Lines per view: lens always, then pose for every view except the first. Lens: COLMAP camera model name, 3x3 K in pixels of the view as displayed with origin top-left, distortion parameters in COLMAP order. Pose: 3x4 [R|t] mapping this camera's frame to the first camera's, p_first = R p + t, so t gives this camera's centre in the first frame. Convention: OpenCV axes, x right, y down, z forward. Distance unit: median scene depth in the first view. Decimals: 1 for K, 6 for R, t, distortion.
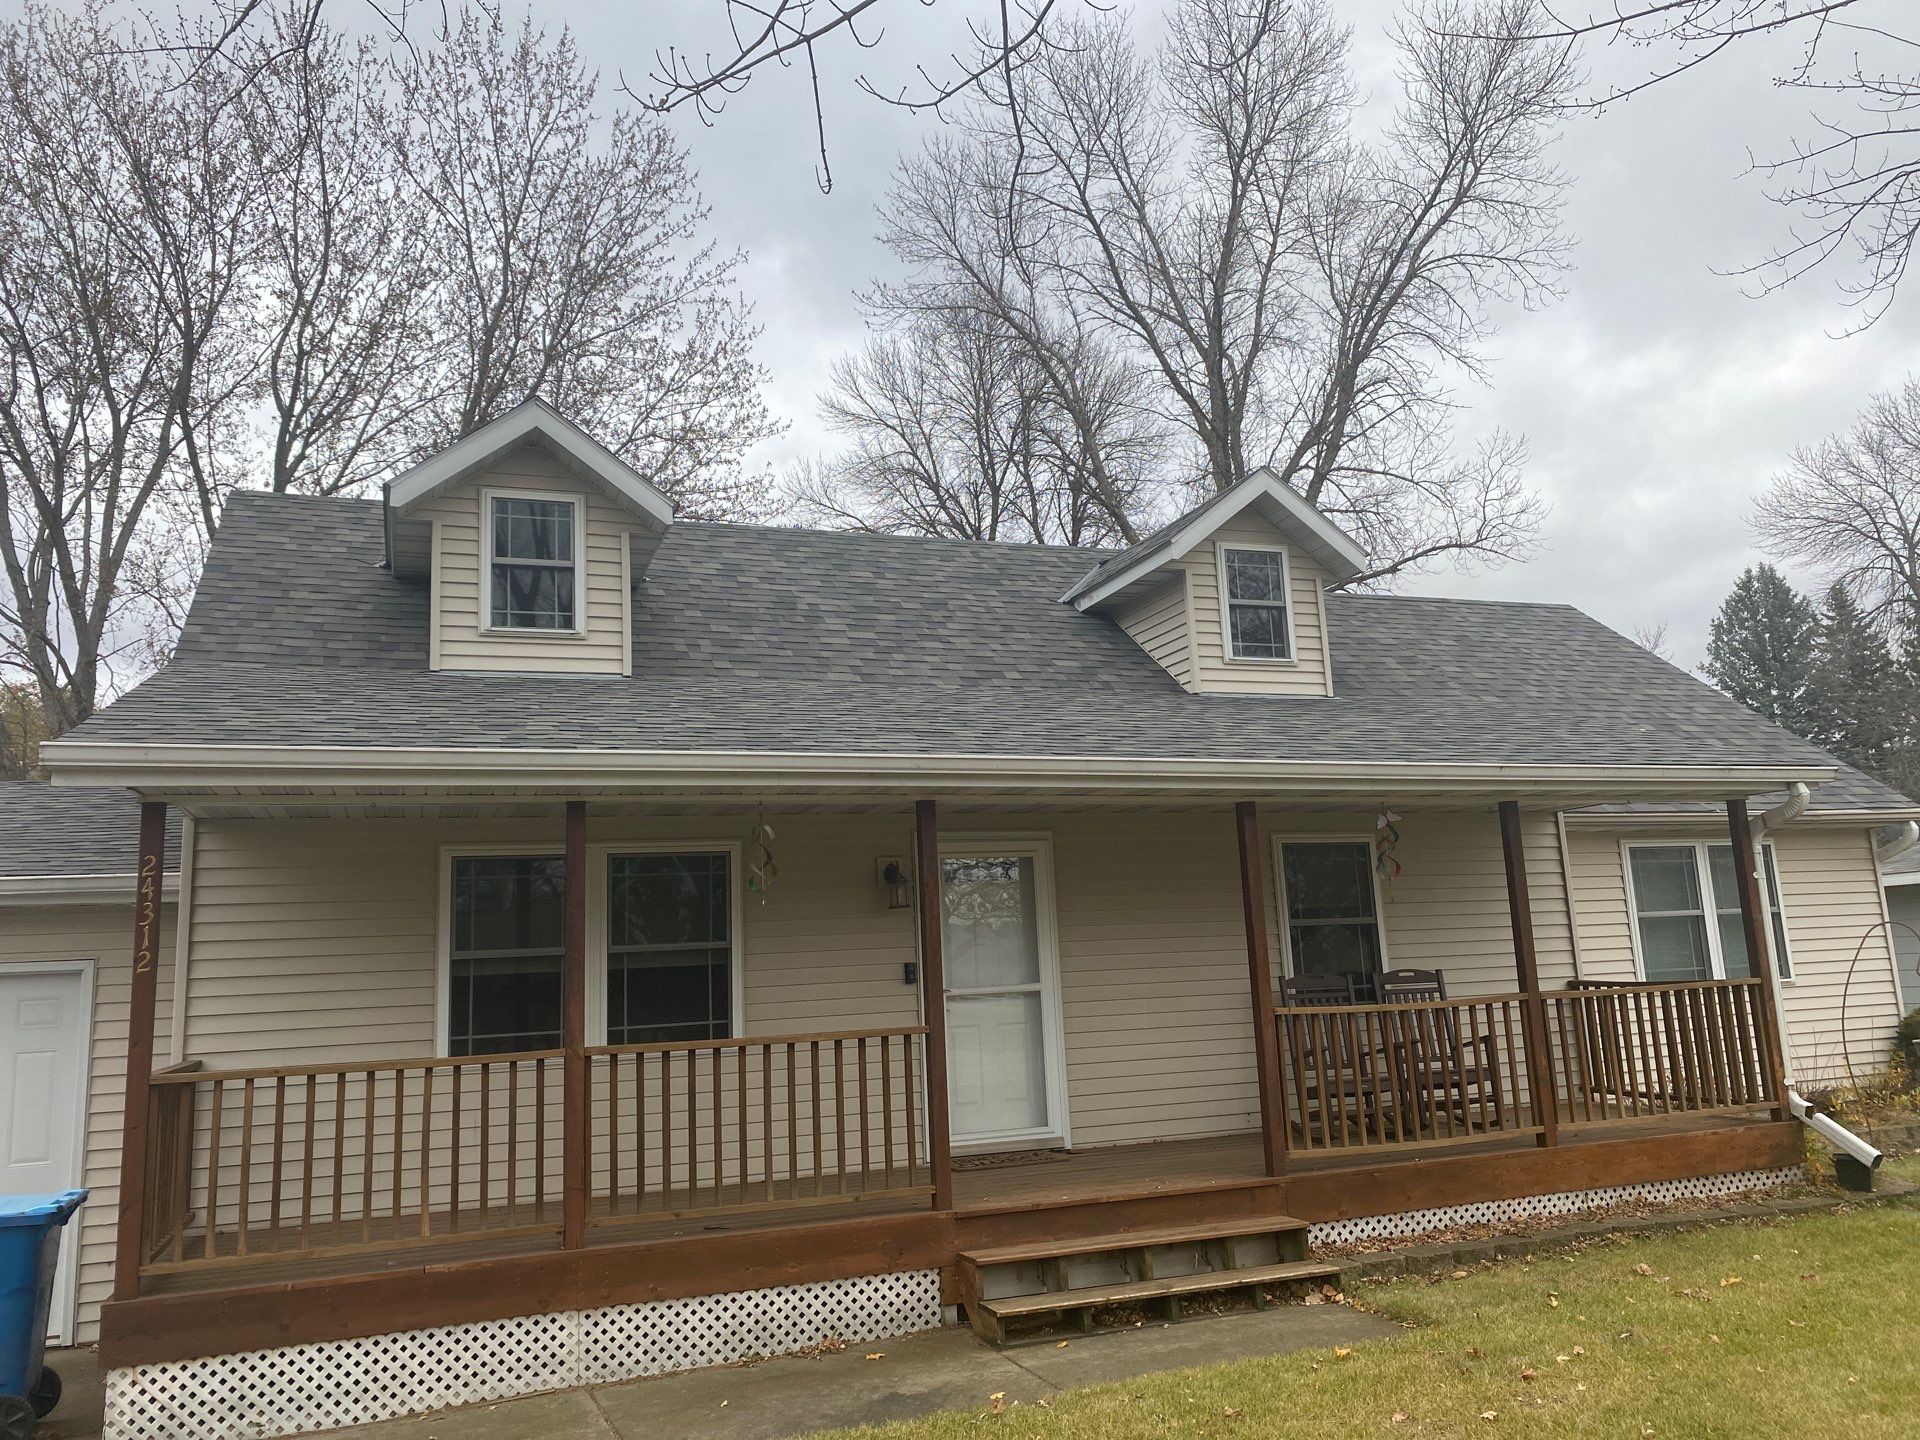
lens RADIAL K [[1510.1, 0, 960.0], [0, 1510.1, 720.0], [0, 0, 1]] dist [0.028358, -0.000974]
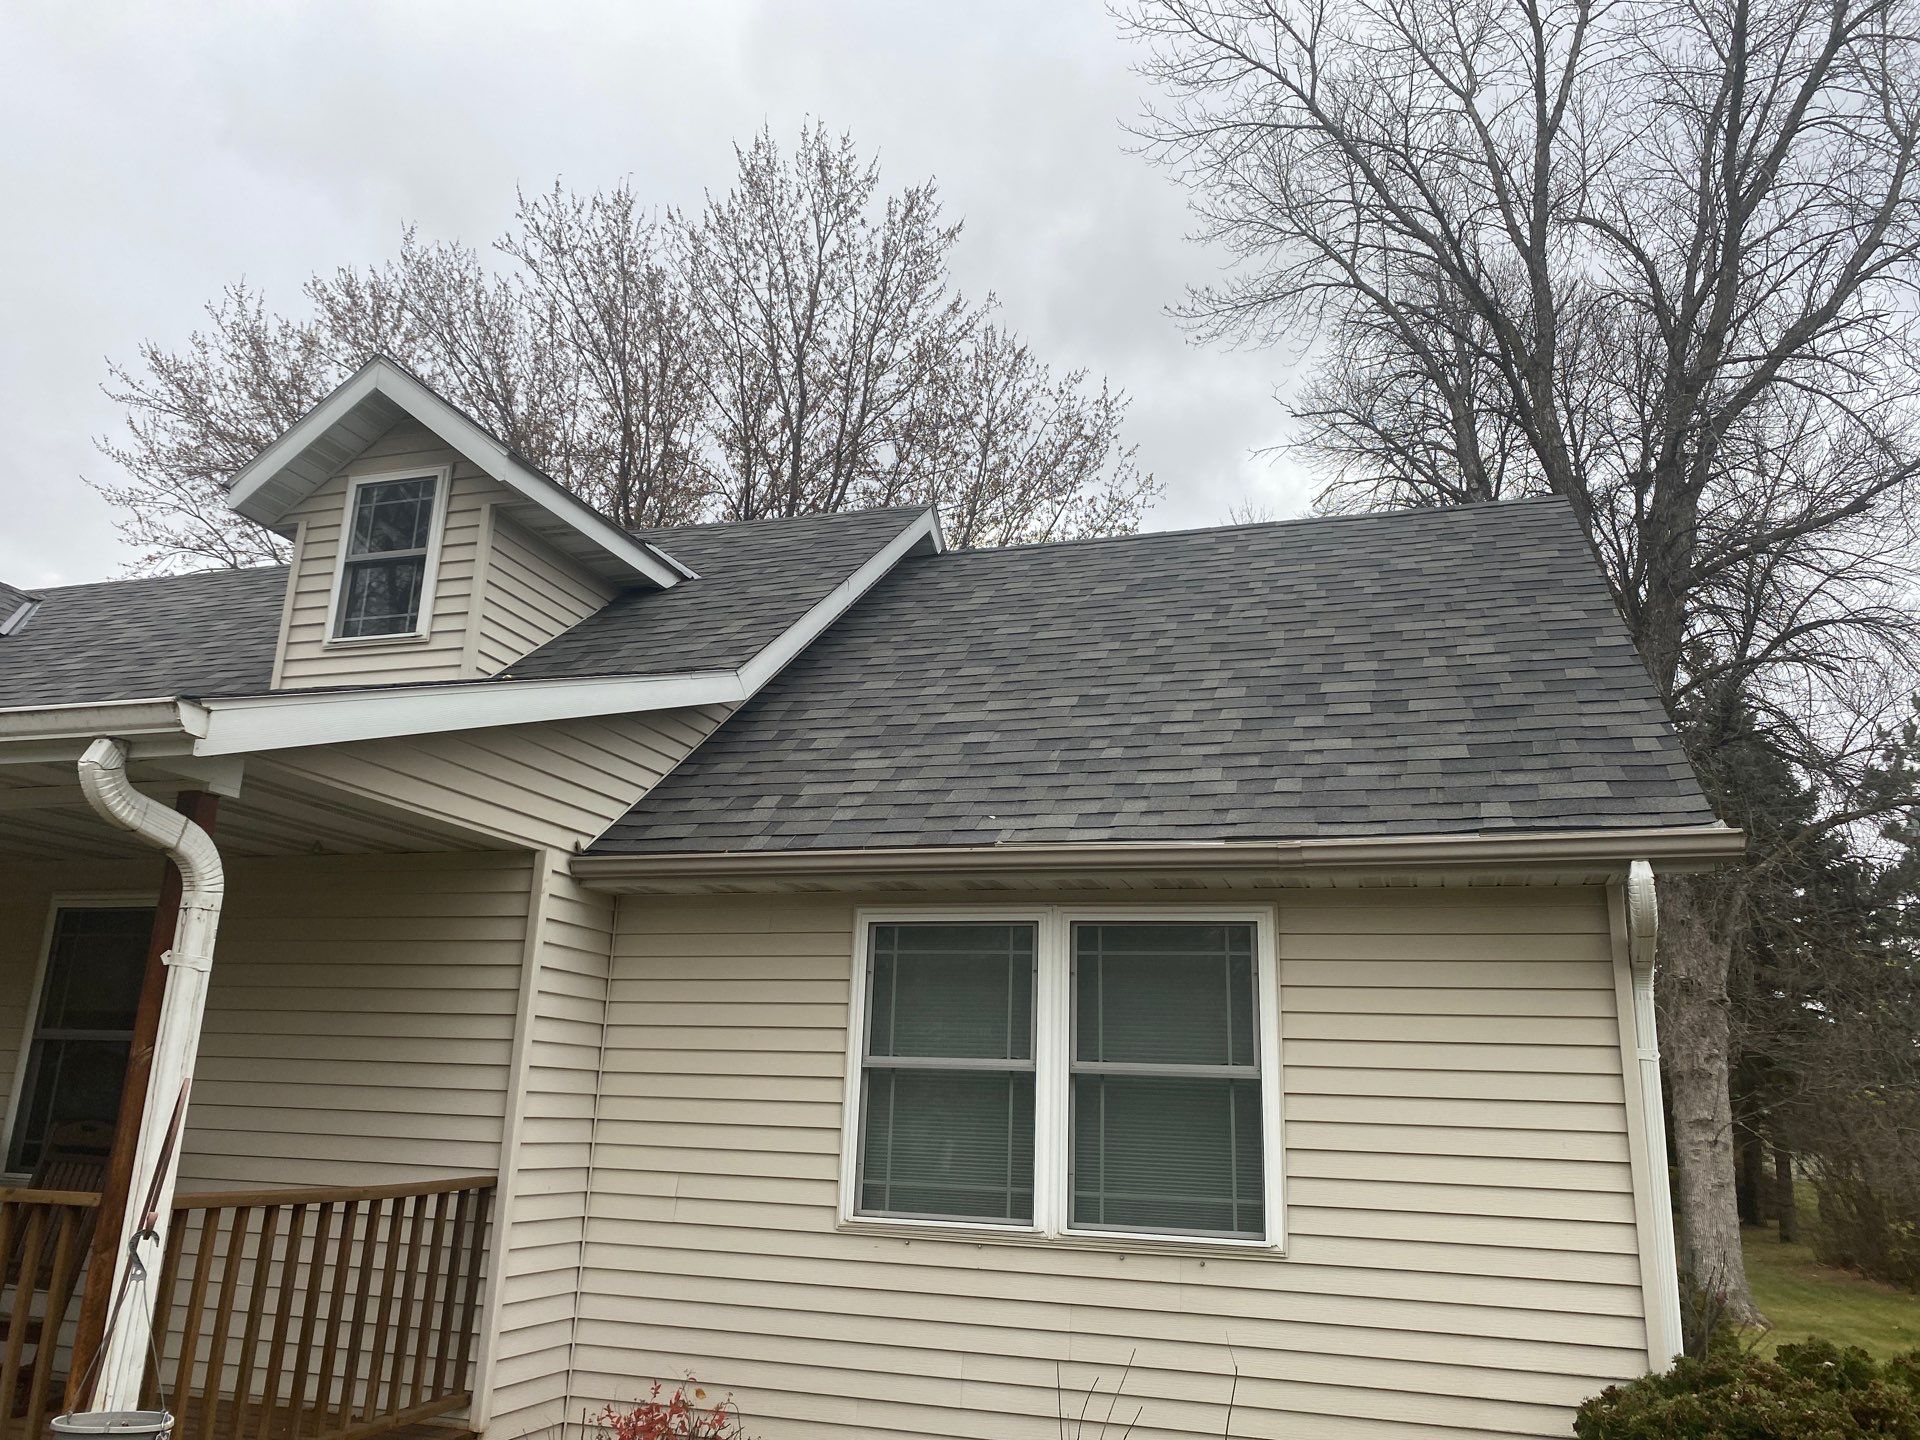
lens RADIAL K [[1510.1, 0, 960.0], [0, 1510.1, 720.0], [0, 0, 1]] dist [0.028358, -0.000974]
pose [[0.767797, -0.095769, -0.633495, 0.770914], [0.026572, 0.992674, -0.117863, 0.075952], [0.640142, 0.073661, 0.764717, 0.629863]]
